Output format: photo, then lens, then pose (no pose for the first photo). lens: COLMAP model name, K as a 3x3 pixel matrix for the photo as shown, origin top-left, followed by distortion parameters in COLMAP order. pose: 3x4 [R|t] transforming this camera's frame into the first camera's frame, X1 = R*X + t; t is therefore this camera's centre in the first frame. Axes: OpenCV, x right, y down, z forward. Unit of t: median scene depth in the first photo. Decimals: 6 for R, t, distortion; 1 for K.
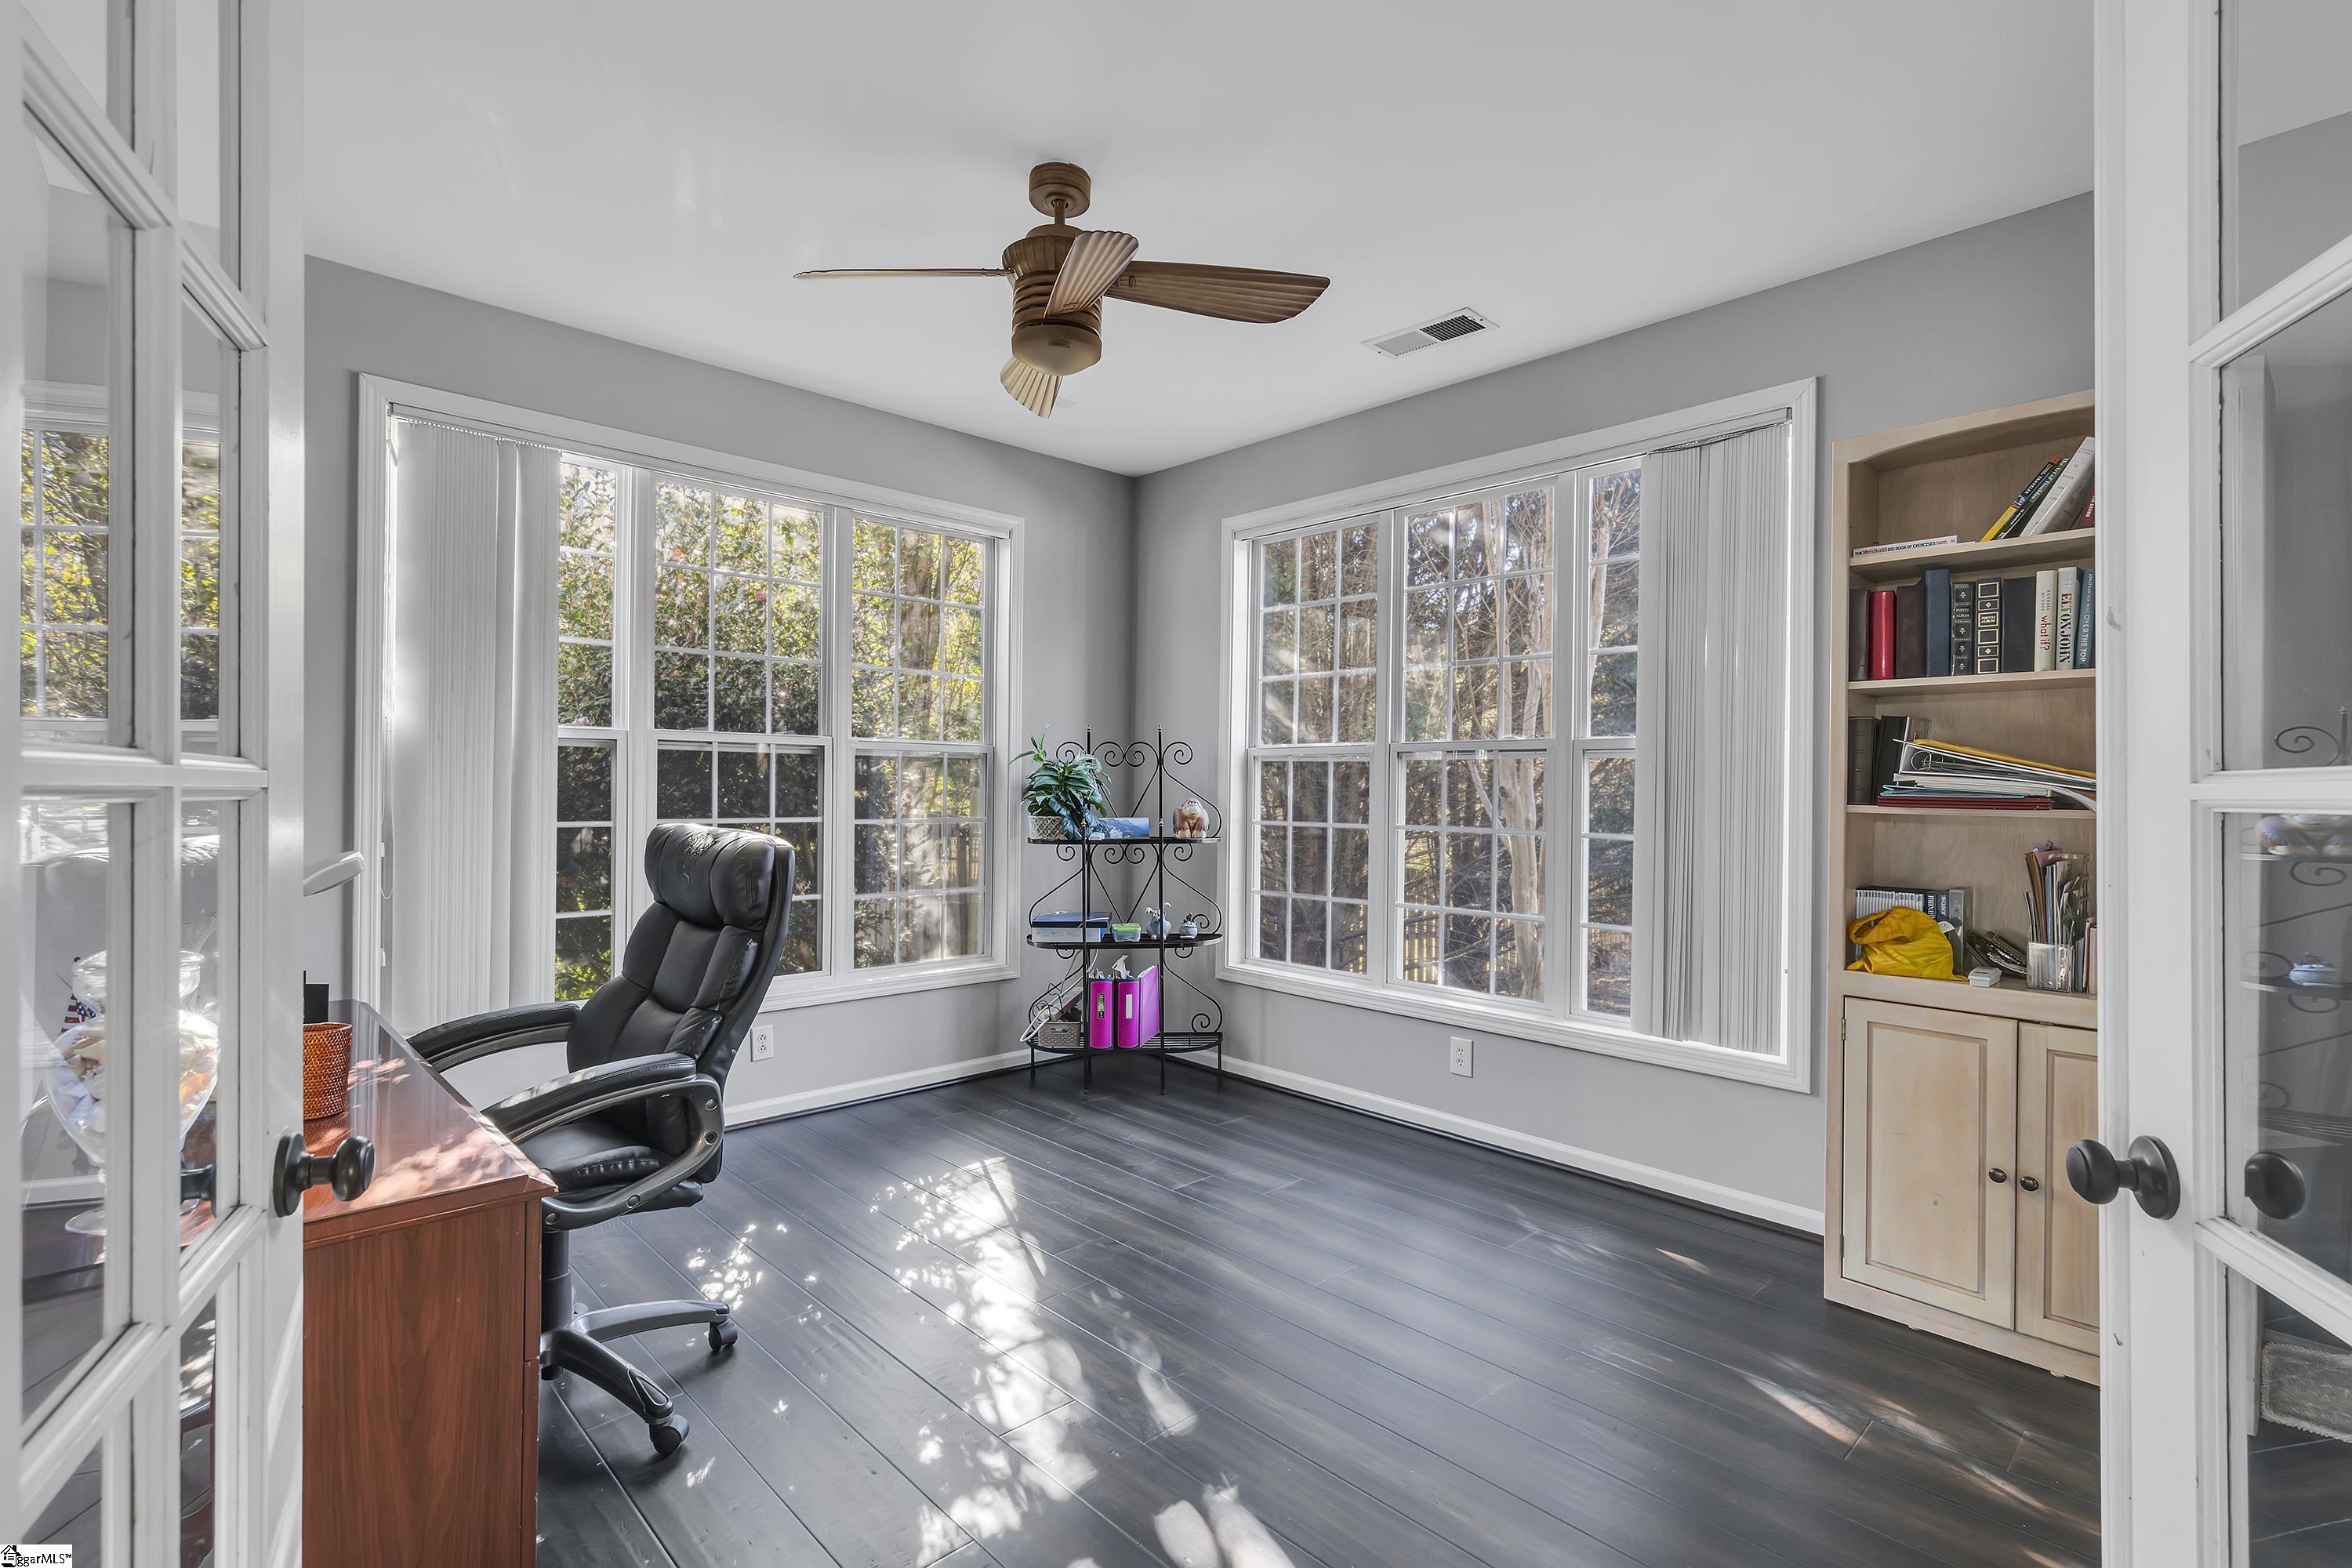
lens RADIAL K [[1074.2, 0, 1177.0], [0, 1074.2, 789.4], [0, 0, 1]] dist [-0.002273, -0.000714]
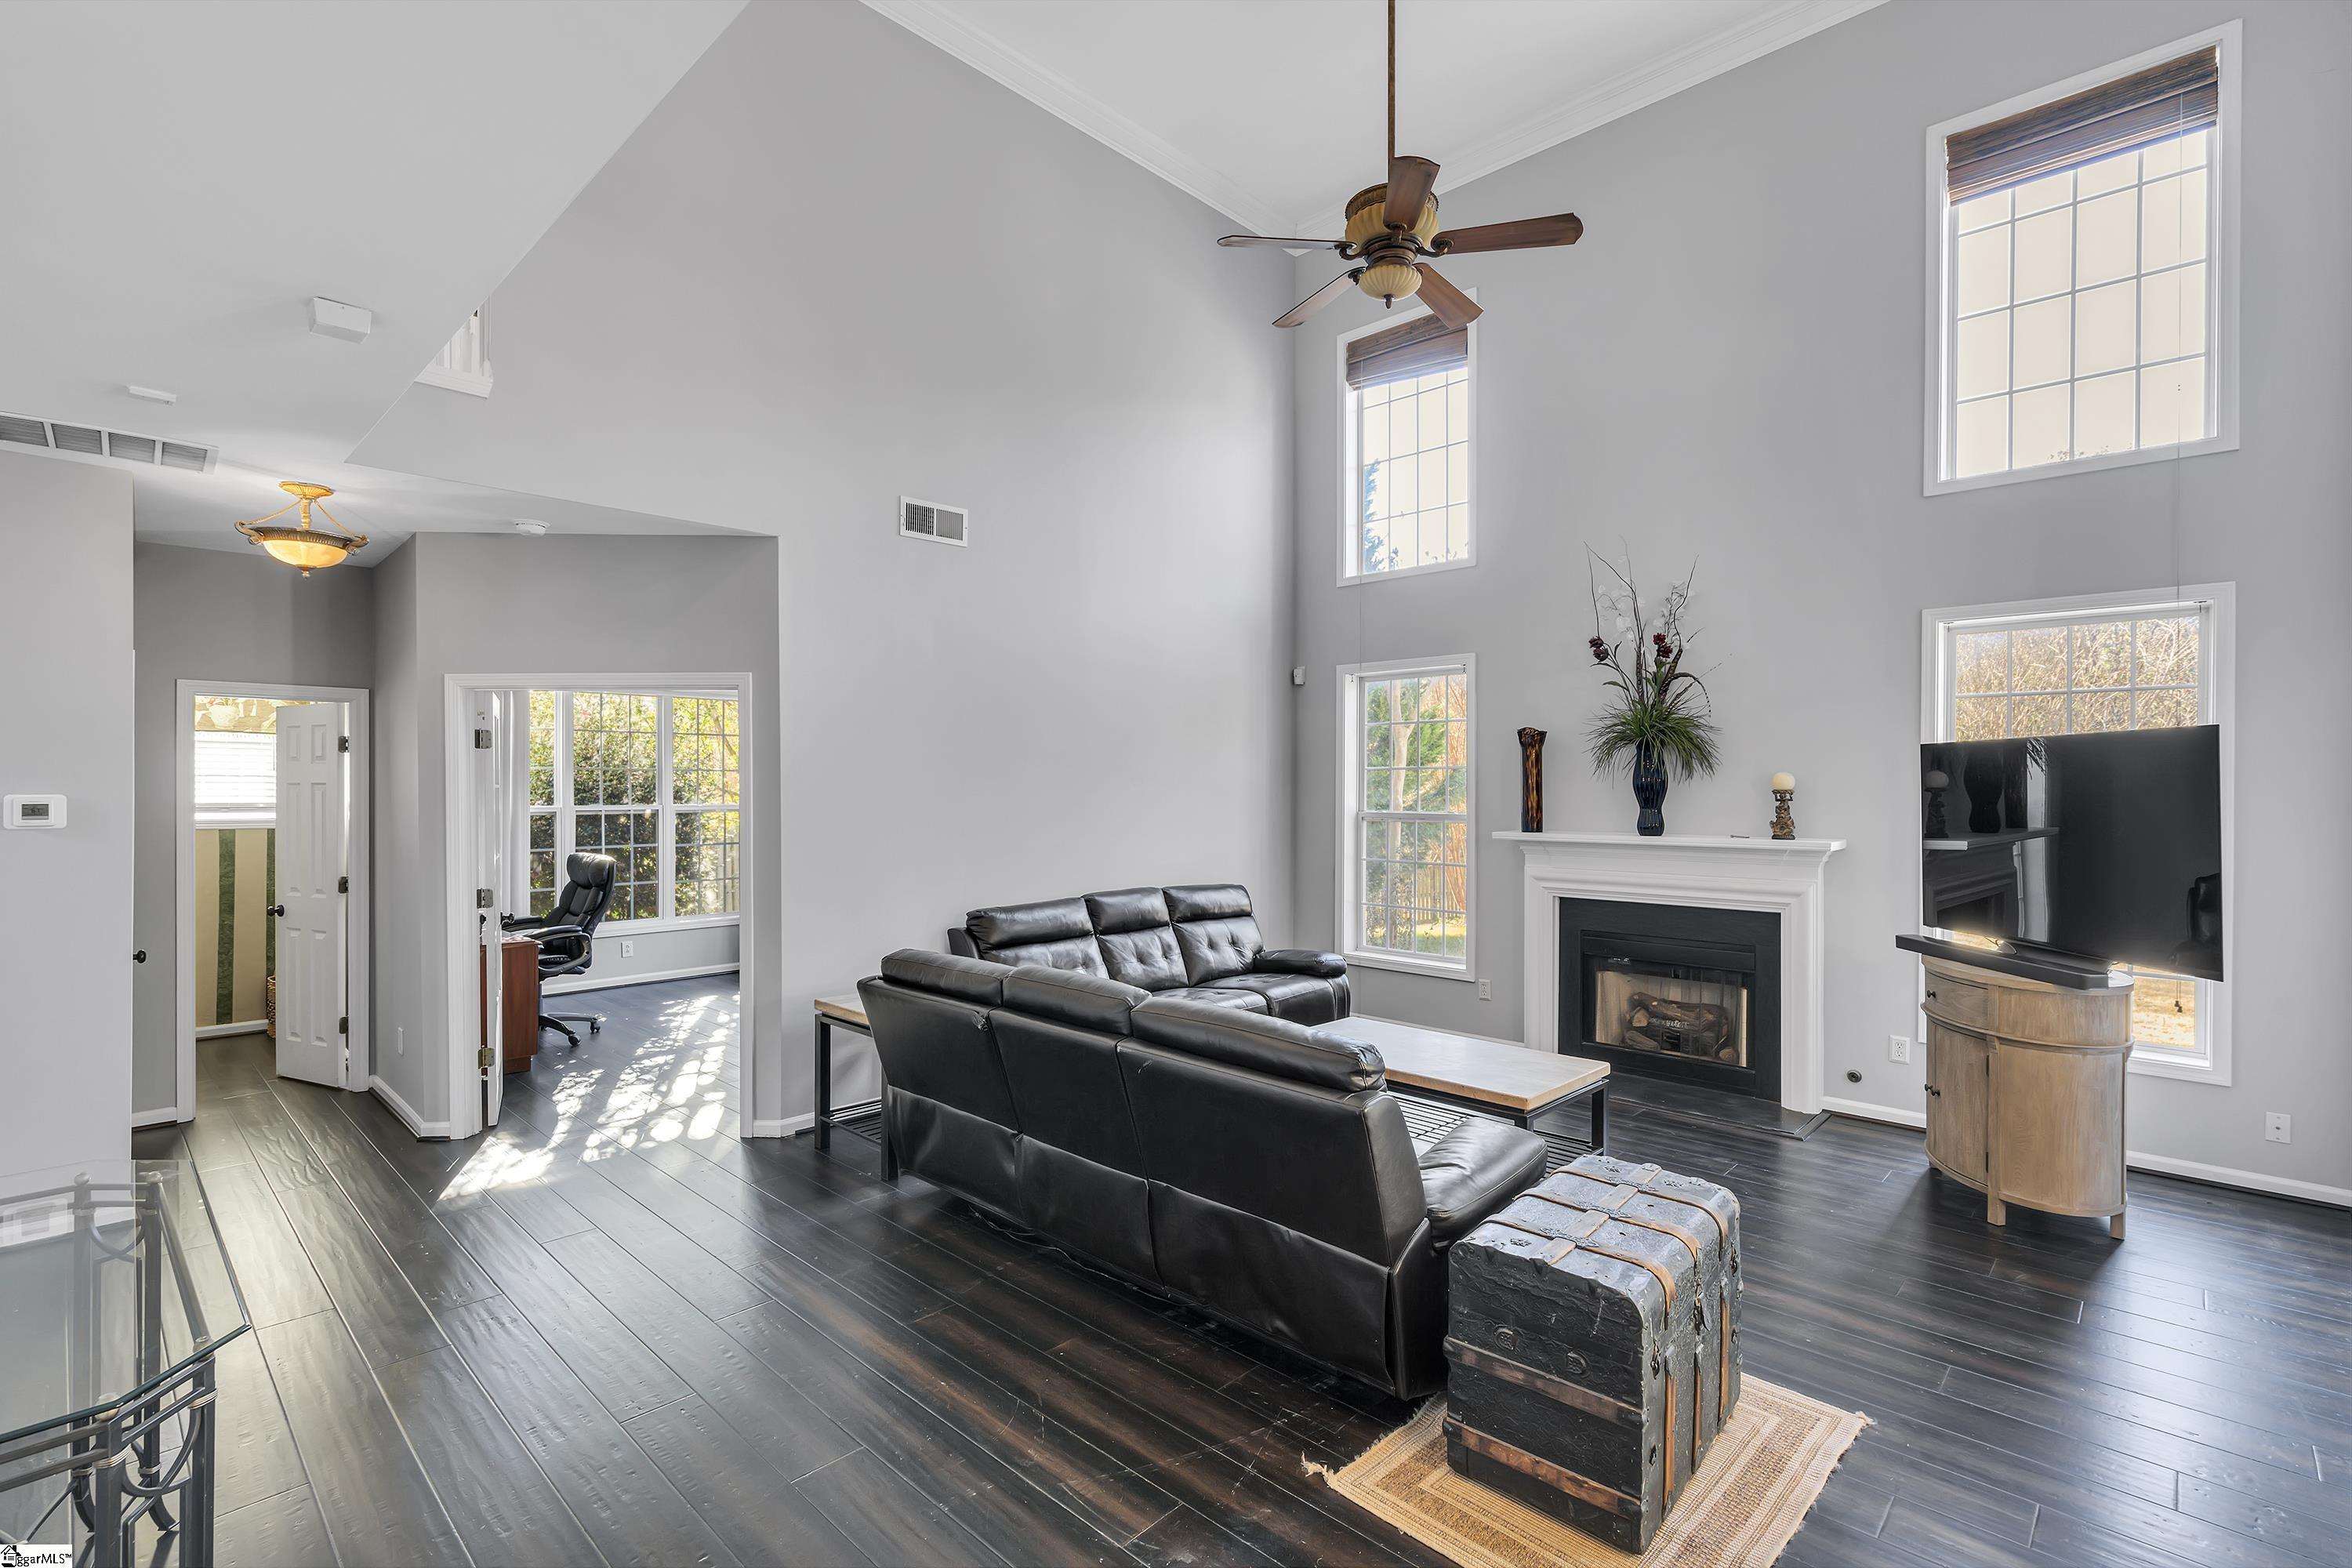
lens RADIAL K [[1074.2, 0, 1168.2], [0, 1074.2, 788.4], [0, 0, 1]] dist [-0.002273, -0.000714]
pose [[0.999295, -0.002670, 0.037445, 0.696284], [0.002610, 0.999995, 0.001656, -0.098670], [-0.037449, -0.001557, 0.999297, -1.336831]]
